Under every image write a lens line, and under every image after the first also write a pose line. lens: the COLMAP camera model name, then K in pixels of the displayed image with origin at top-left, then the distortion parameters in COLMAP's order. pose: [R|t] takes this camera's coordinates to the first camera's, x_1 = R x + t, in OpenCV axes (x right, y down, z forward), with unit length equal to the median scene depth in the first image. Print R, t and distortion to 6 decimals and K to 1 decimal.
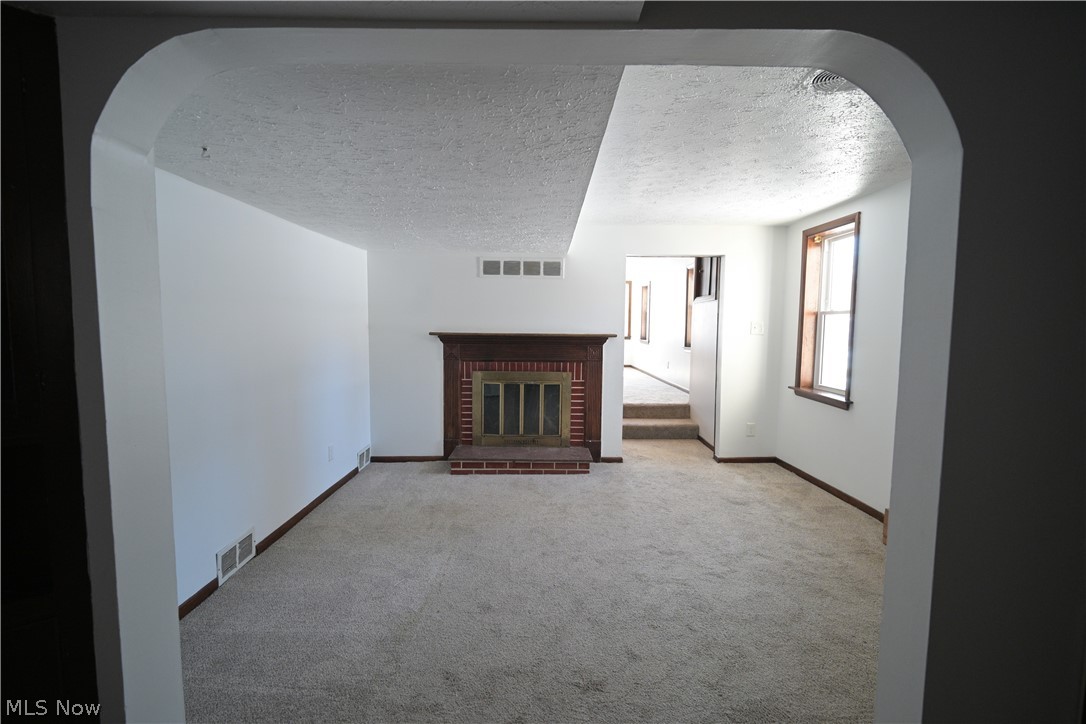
lens RADIAL K [[497.7, 0, 543.3], [0, 497.7, 362.8], [0, 0, 1]] dist [-0.009117, -0.002258]
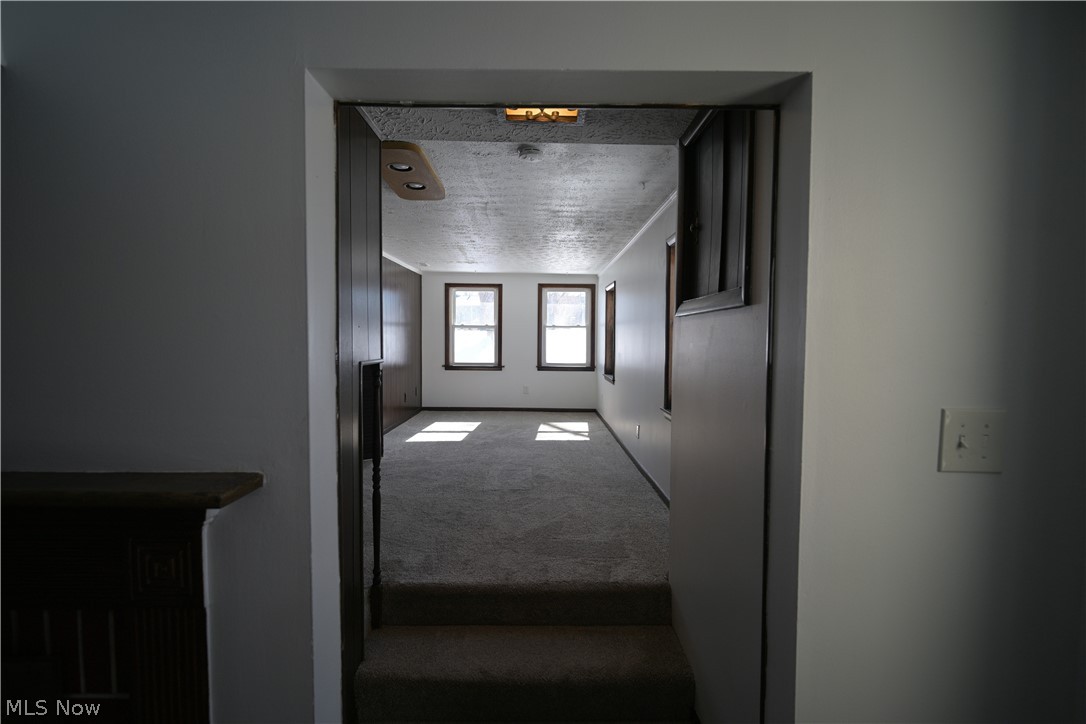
lens RADIAL K [[497.7, 0, 546.9], [0, 497.7, 359.7], [0, 0, 1]] dist [-0.009117, -0.002258]
pose [[0.999888, -0.005218, 0.014045, 0.195760], [0.005703, 0.999381, -0.034705, -0.073817], [-0.013855, 0.034781, 0.999299, 0.617695]]
